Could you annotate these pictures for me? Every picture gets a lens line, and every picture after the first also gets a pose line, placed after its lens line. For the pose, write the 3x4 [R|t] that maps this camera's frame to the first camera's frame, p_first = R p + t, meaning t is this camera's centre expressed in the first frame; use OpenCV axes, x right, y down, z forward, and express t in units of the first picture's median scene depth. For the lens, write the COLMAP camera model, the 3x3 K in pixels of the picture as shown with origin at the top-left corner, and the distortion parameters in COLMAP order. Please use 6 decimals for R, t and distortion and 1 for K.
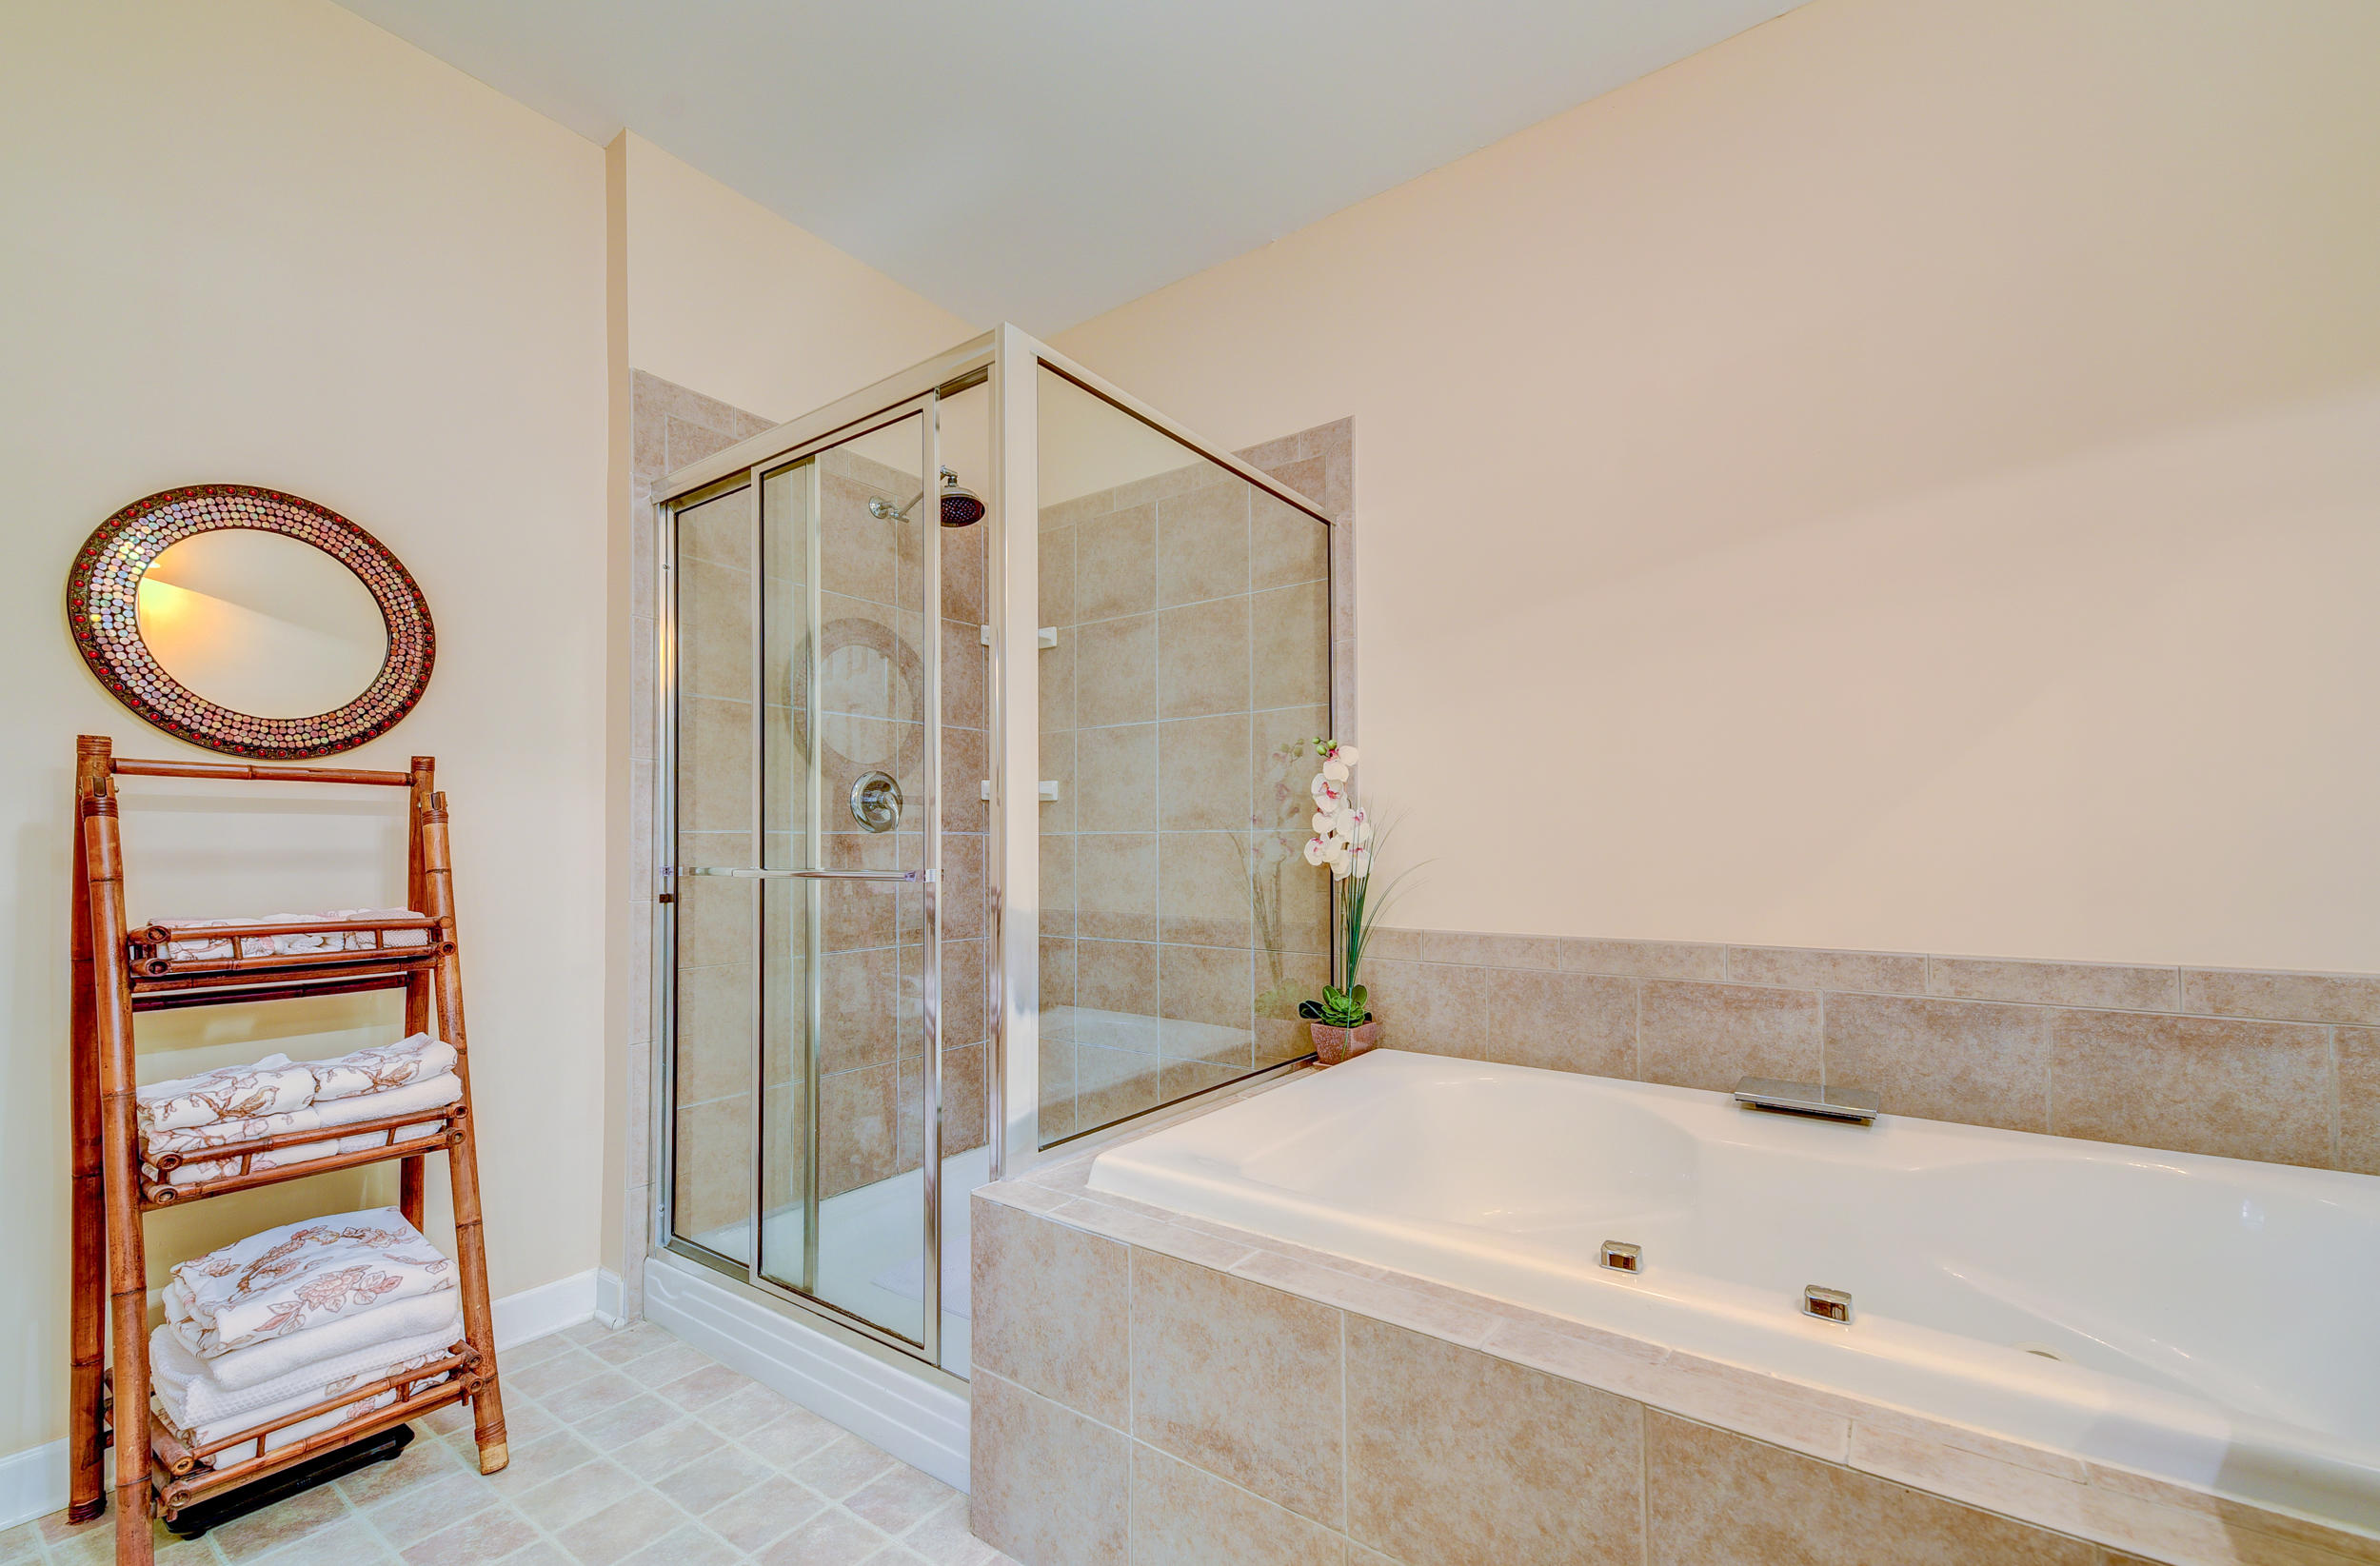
lens RADIAL K [[987.5, 0, 1194.8], [0, 987.5, 831.3], [0, 0, 1]] dist [0.030937, -0.012133]
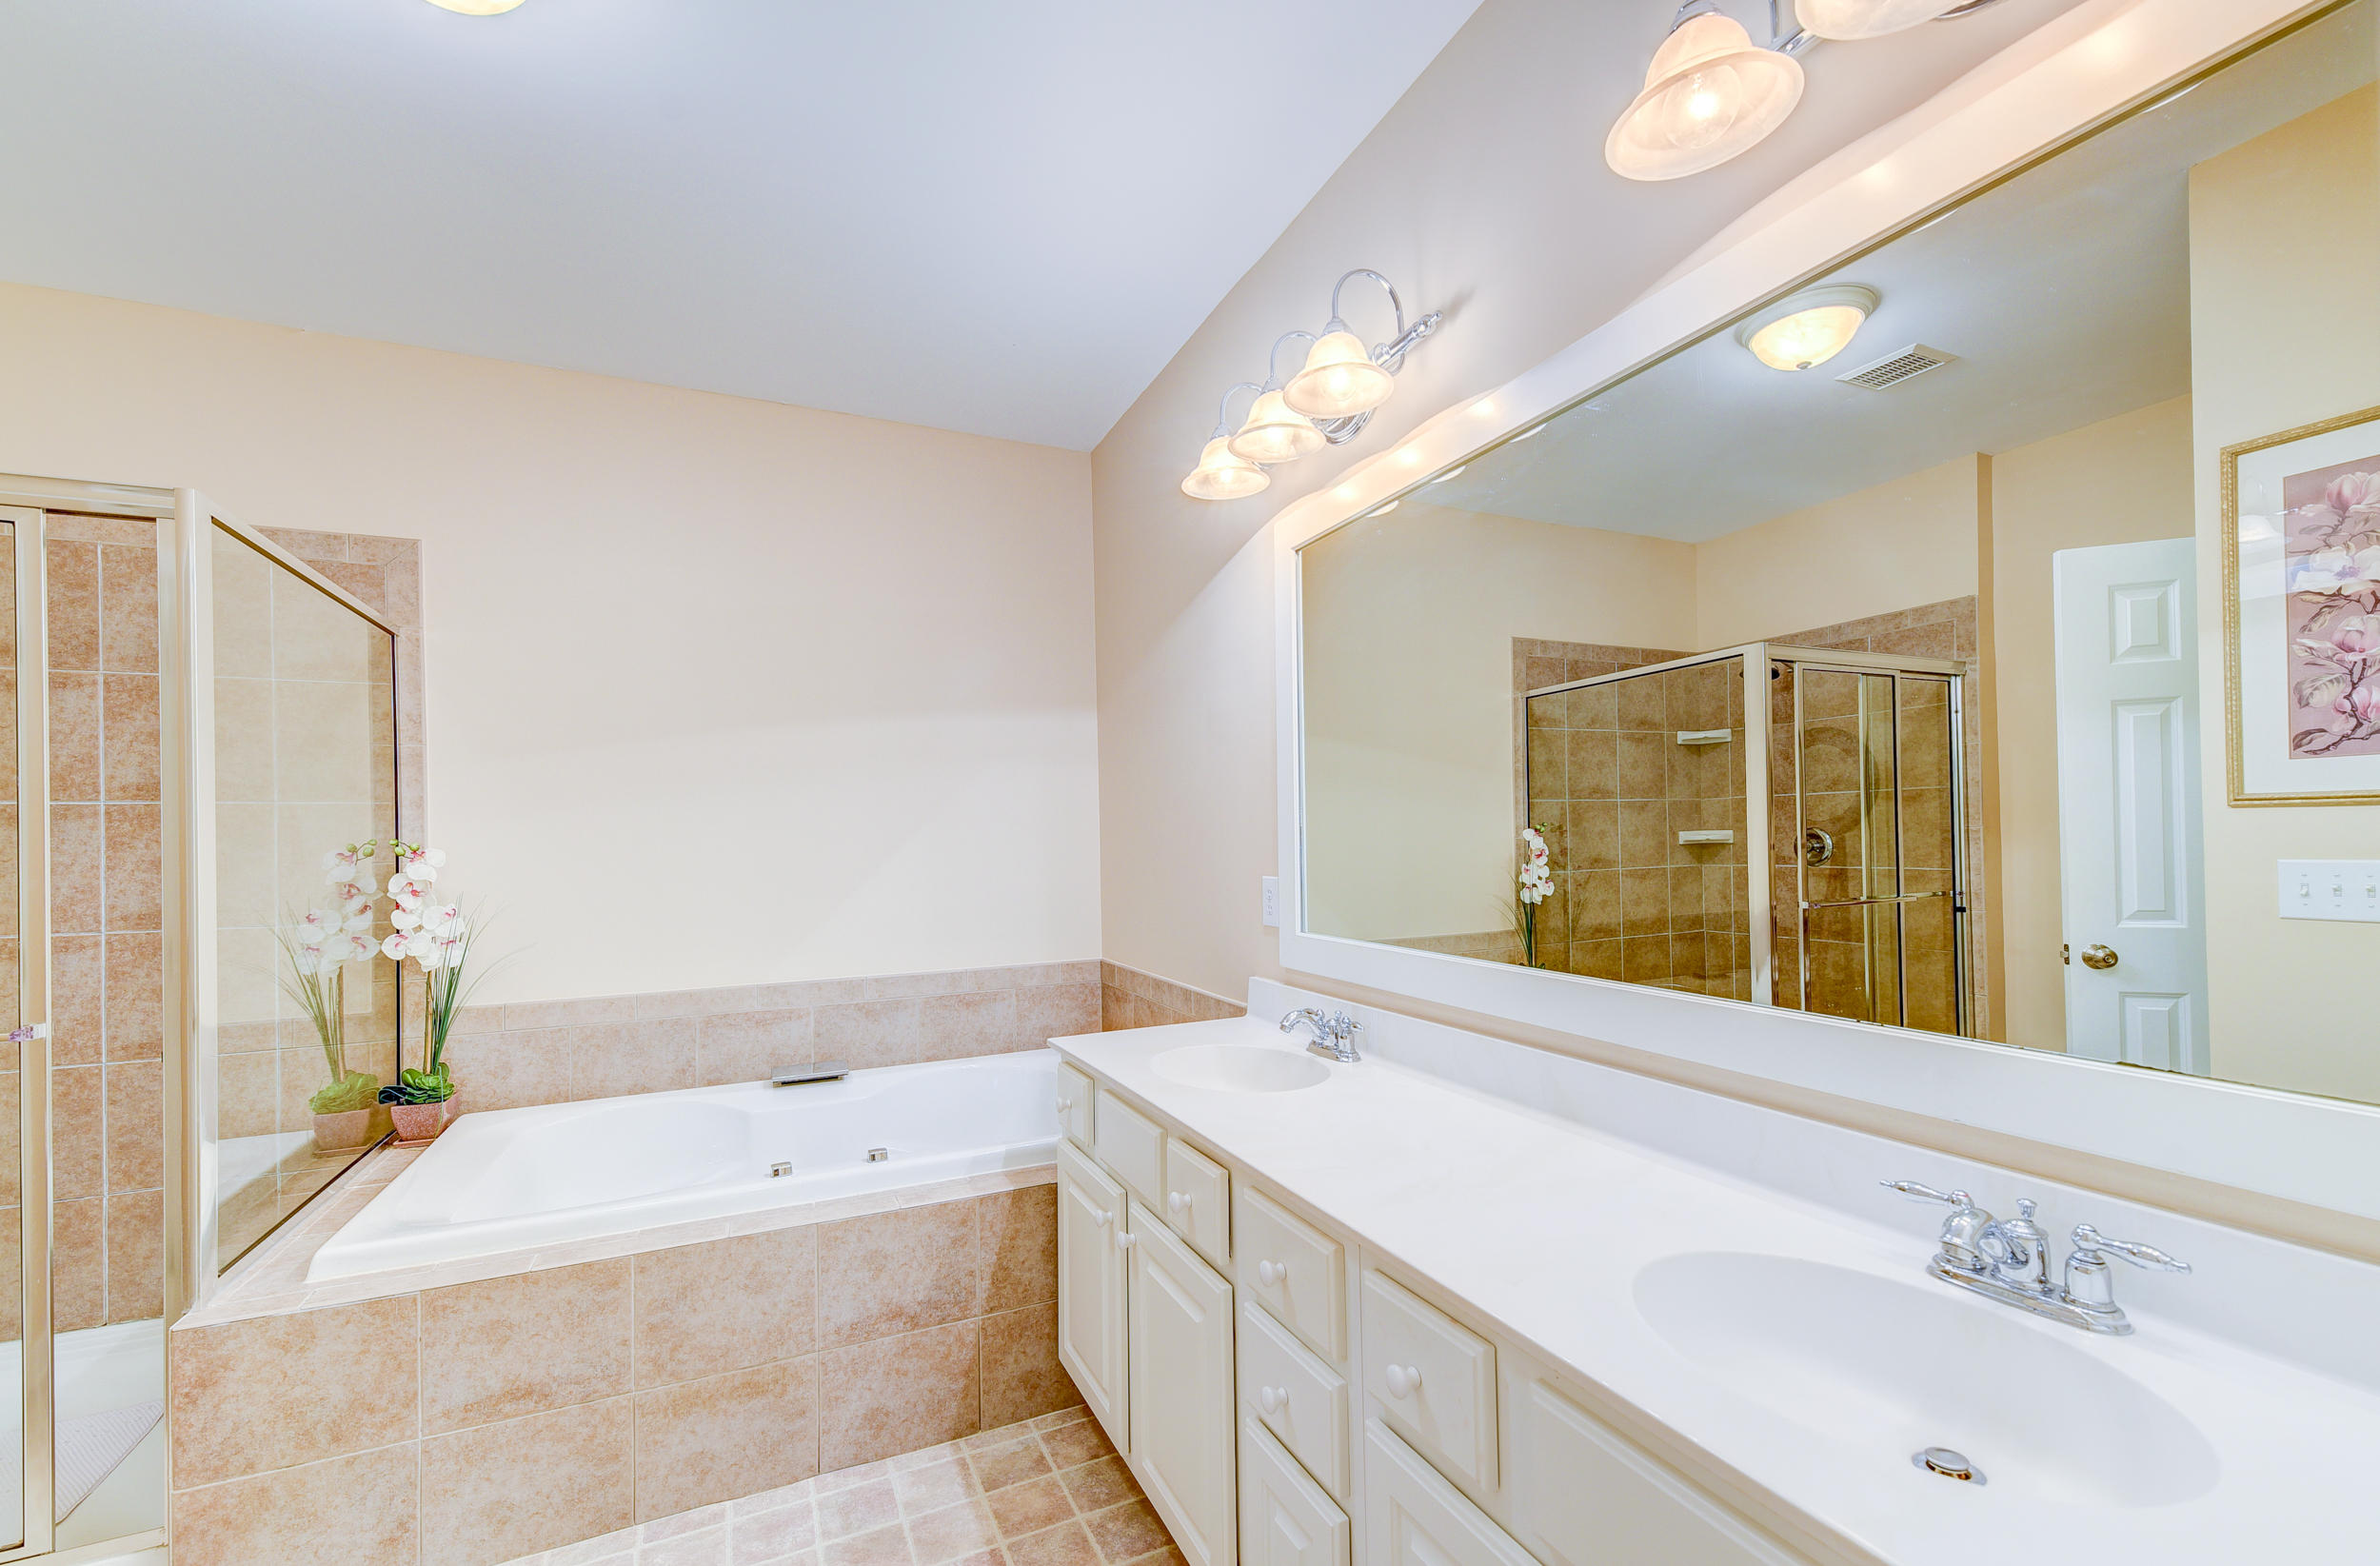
lens RADIAL K [[987.5, 0, 1194.8], [0, 987.5, 831.3], [0, 0, 1]] dist [0.030937, -0.012133]
pose [[0.489889, 0.003428, 0.871778, -0.527450], [0.001564, 0.999987, -0.004811, -0.128368], [-0.871784, 0.003720, 0.489877, -0.383702]]
